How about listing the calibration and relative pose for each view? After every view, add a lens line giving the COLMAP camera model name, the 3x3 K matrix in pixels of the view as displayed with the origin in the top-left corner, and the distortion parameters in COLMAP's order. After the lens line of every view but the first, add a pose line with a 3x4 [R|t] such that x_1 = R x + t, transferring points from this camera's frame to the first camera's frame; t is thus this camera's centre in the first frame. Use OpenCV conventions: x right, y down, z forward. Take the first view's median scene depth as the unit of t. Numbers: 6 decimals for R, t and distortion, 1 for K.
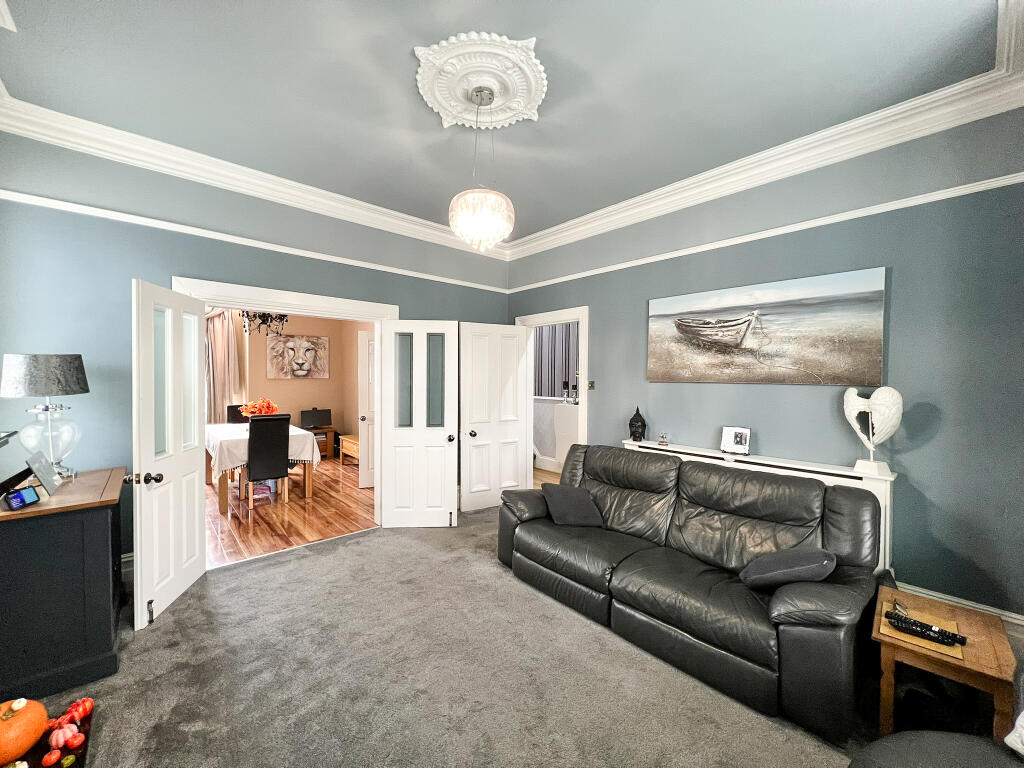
lens RADIAL K [[406.2, 0, 508.8], [0, 406.2, 385.1], [0, 0, 1]] dist [0.000379, 0.000067]
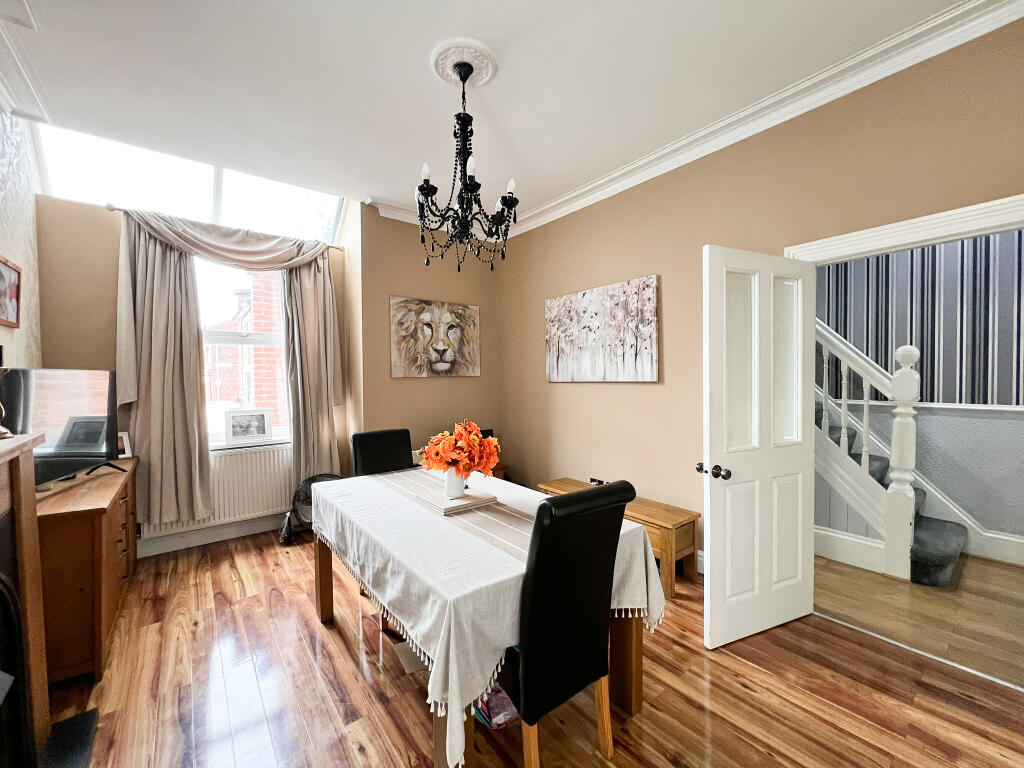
lens RADIAL K [[408.5, 0, 510.7], [0, 408.5, 385.0], [0, 0, 1]] dist [-0.001571, -0.000153]
pose [[0.998185, -0.016715, -0.057856, -0.387582], [0.016675, 0.999860, -0.001164, -0.002045], [0.057868, 0.000197, 0.998324, 0.435503]]
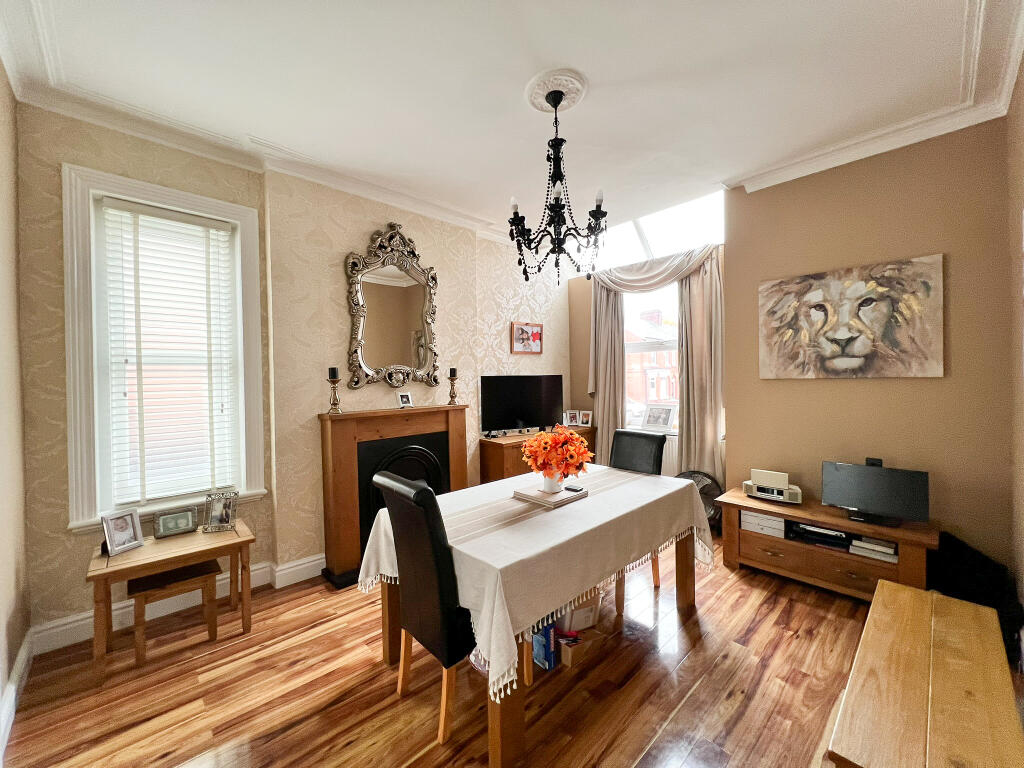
lens RADIAL K [[408.5, 0, 505.8], [0, 408.5, 380.0], [0, 0, 1]] dist [-0.001571, -0.000153]
pose [[0.026201, -0.000061, -0.999657, -0.127494], [-0.007544, 0.999972, -0.000259, -0.011944], [0.999628, 0.007548, 0.026200, 0.672432]]
